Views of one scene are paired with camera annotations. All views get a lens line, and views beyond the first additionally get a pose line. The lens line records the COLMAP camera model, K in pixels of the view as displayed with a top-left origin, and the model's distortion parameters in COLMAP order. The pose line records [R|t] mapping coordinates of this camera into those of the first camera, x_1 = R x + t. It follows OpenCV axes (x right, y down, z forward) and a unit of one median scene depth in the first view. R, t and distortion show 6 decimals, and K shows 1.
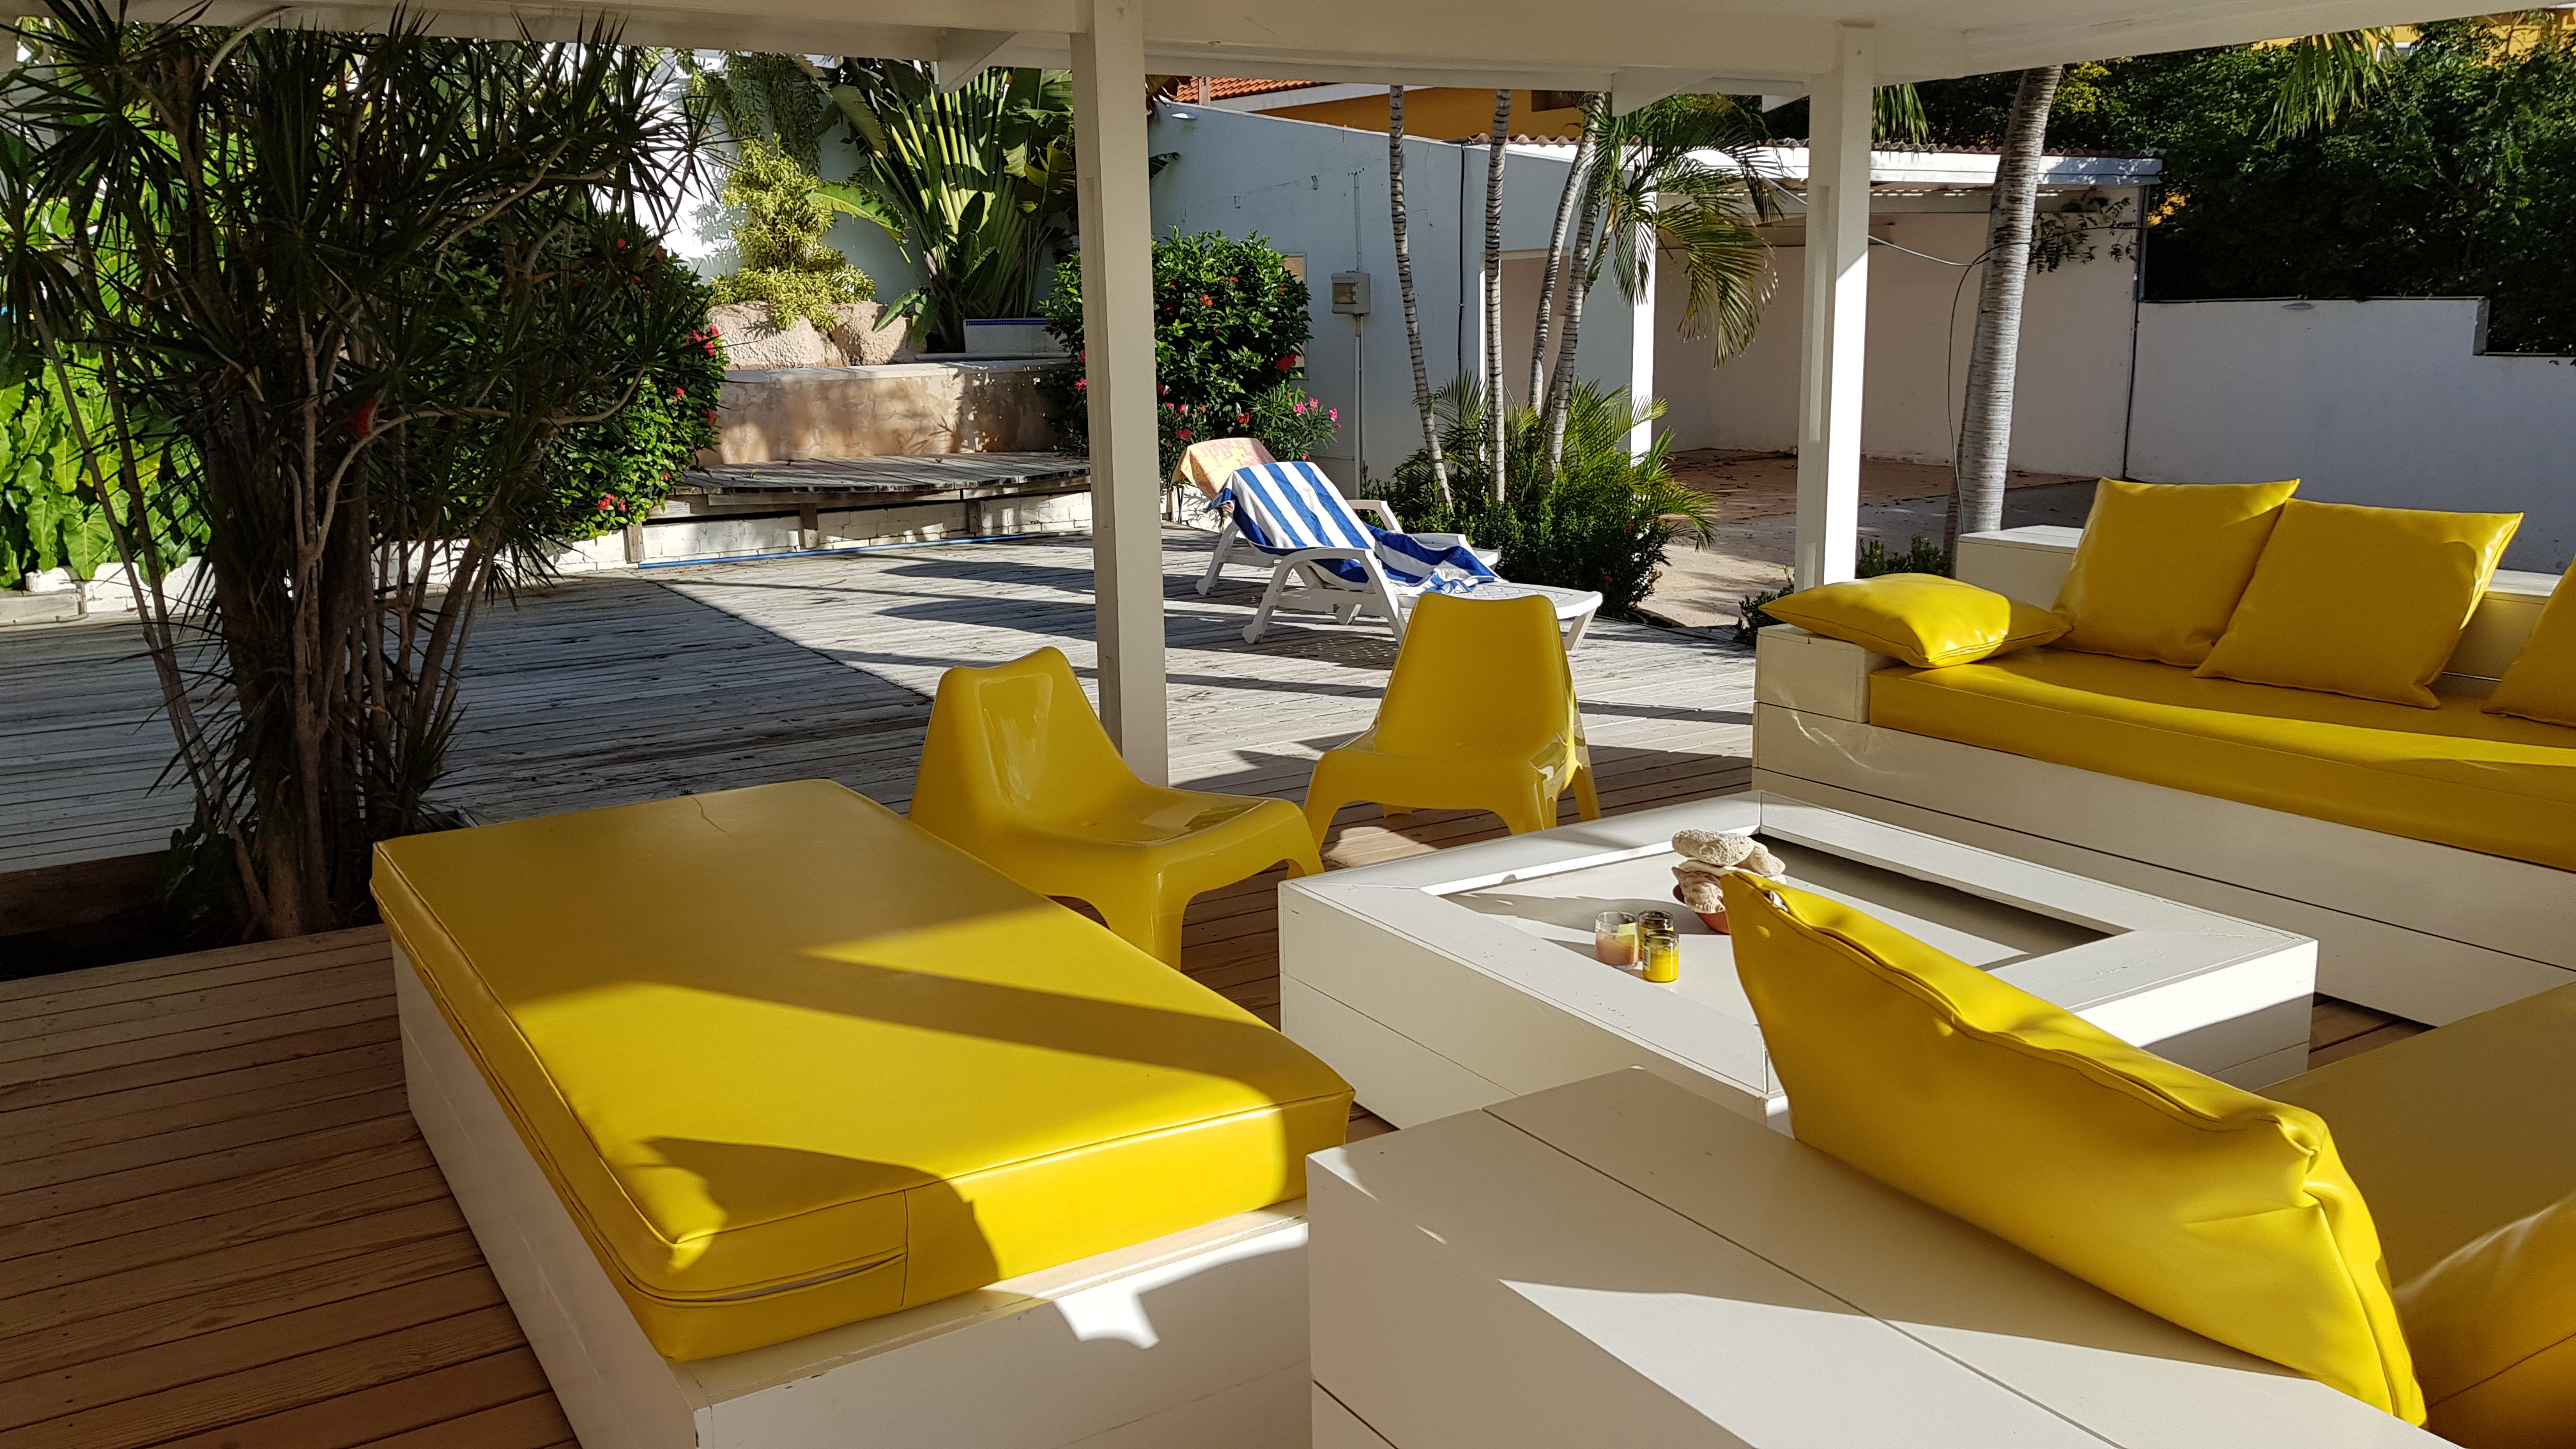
lens RADIAL K [[2033.9, 0, 1282.8], [0, 2033.9, 729.5], [0, 0, 1]] dist [0.023234, -0.005027]
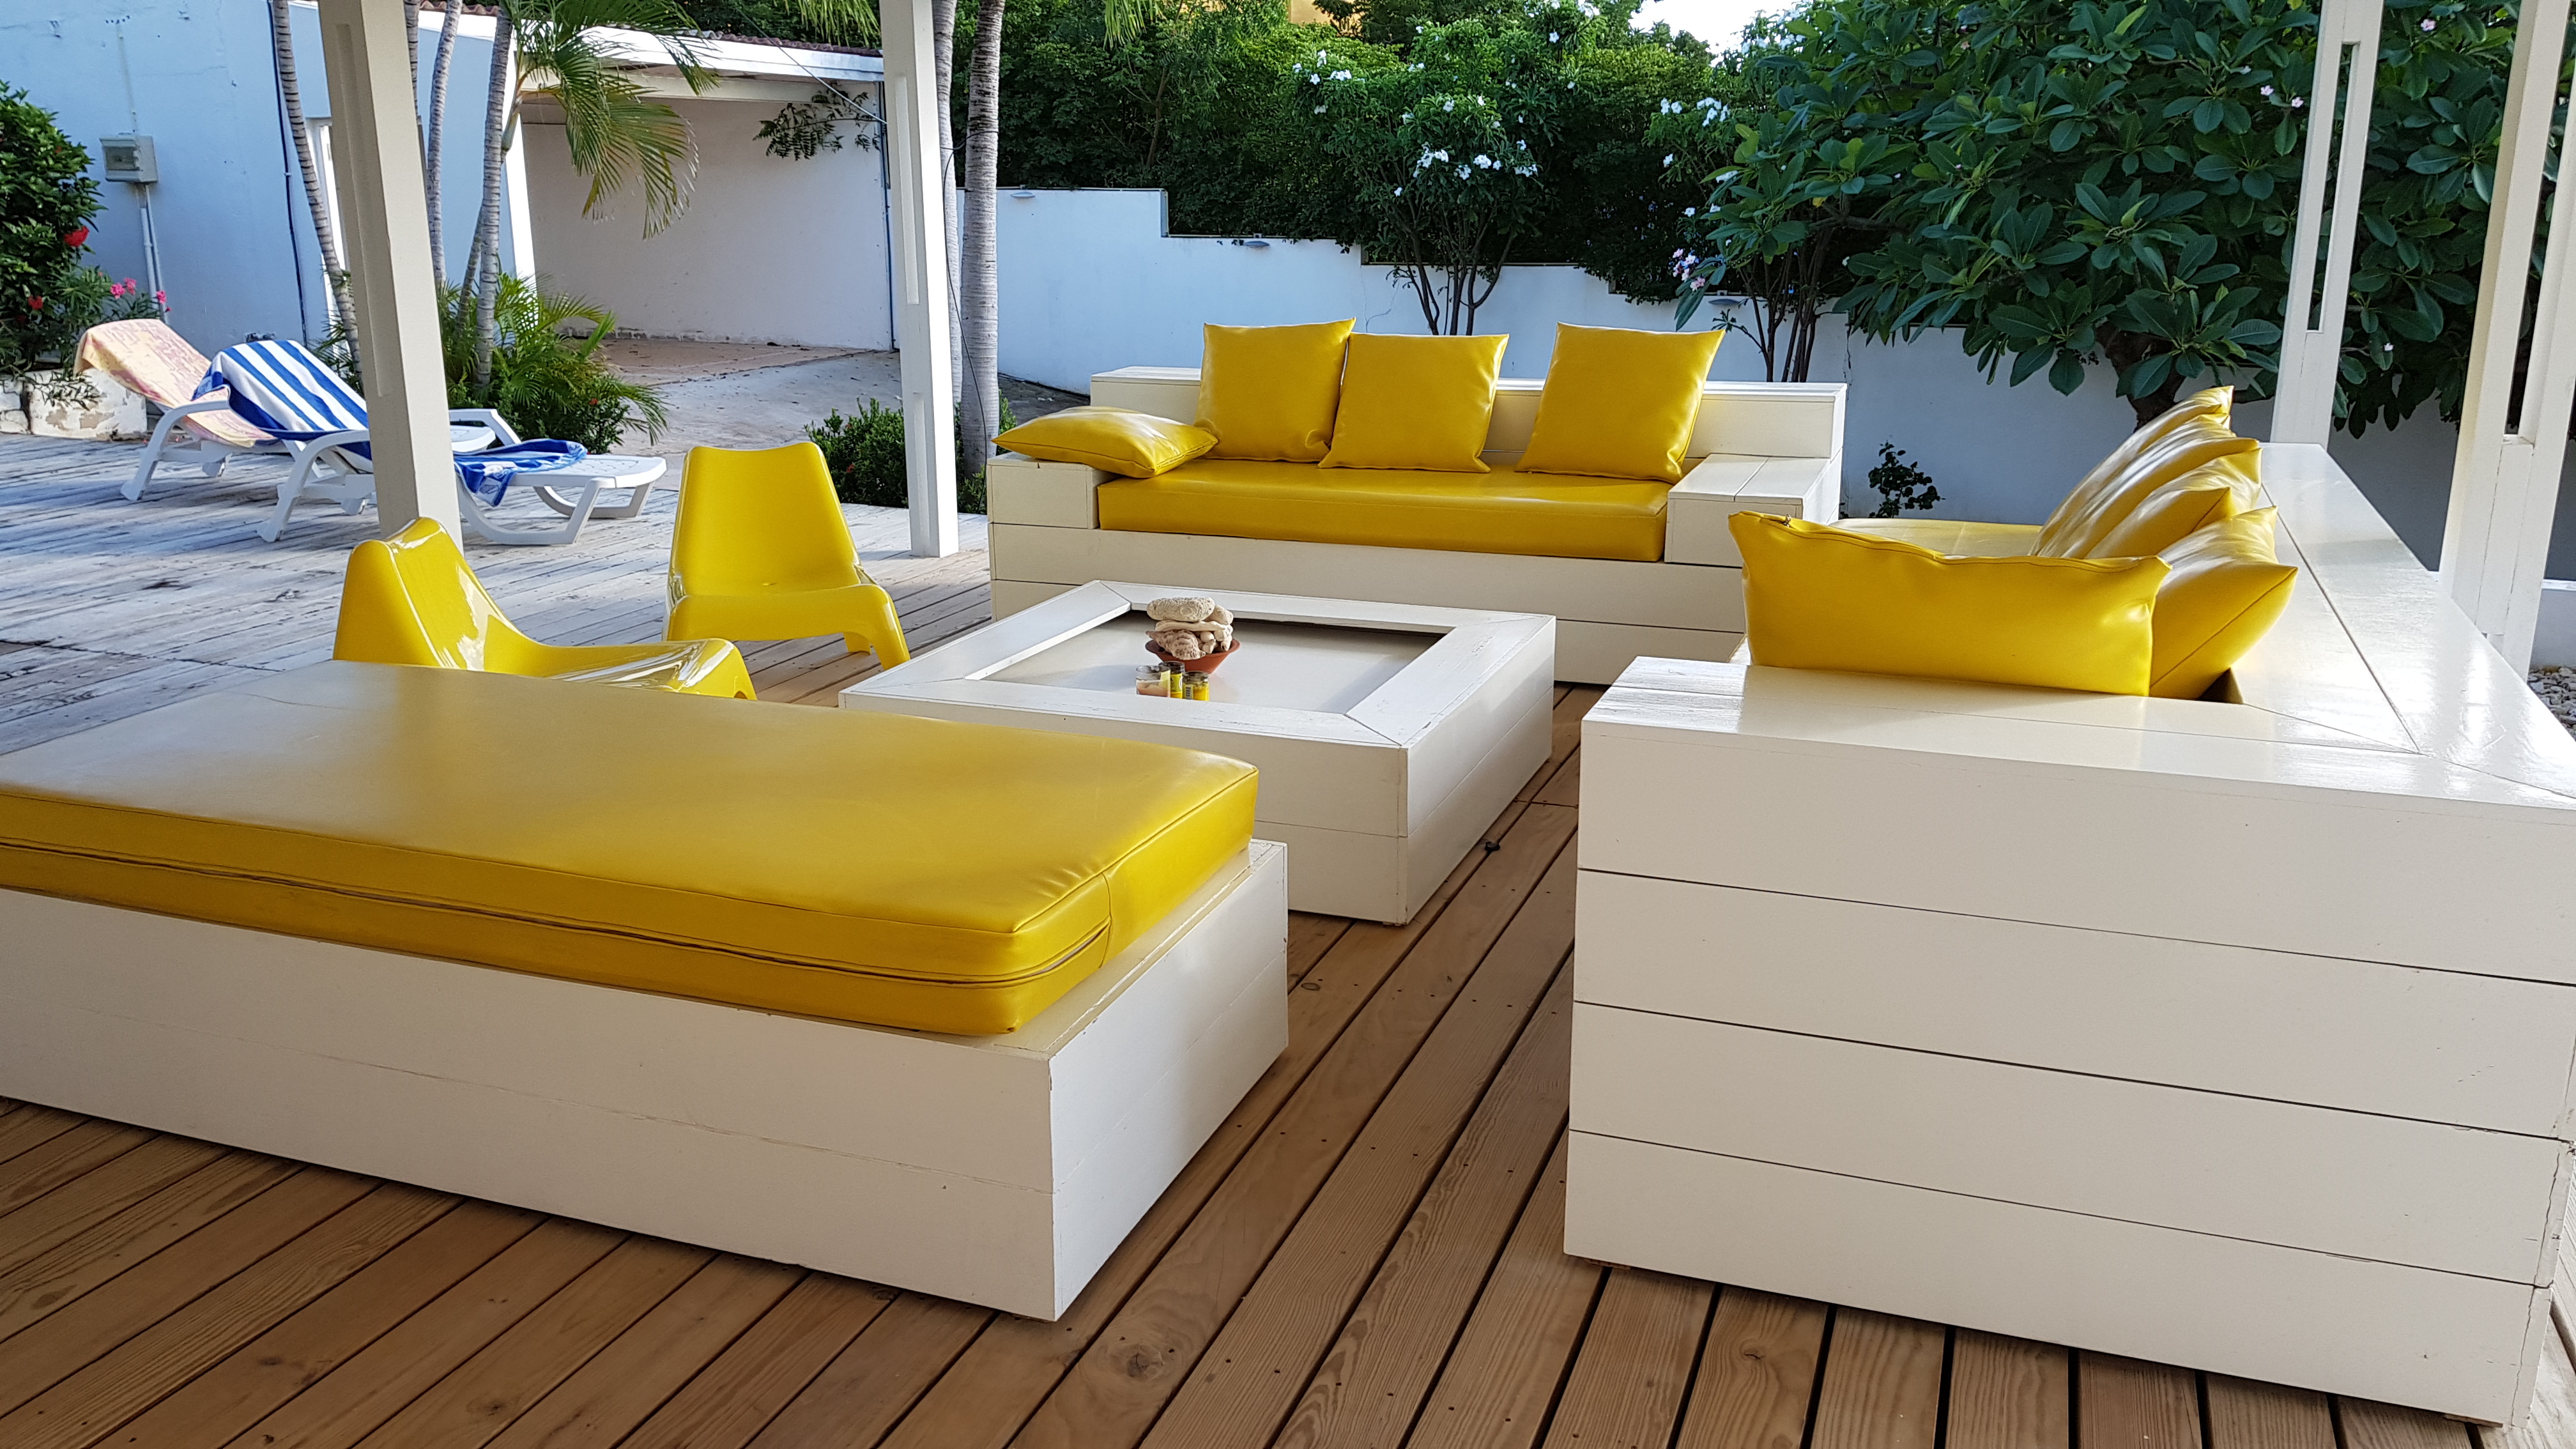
lens RADIAL K [[2033.9, 0, 1289.6], [0, 2033.9, 716.2], [0, 0, 1]] dist [0.023234, -0.005027]
pose [[0.772728, -0.144412, 0.618091, -0.223729], [0.116022, 0.989504, 0.086141, 0.009328], [-0.624043, 0.005149, 0.781373, -0.010368]]
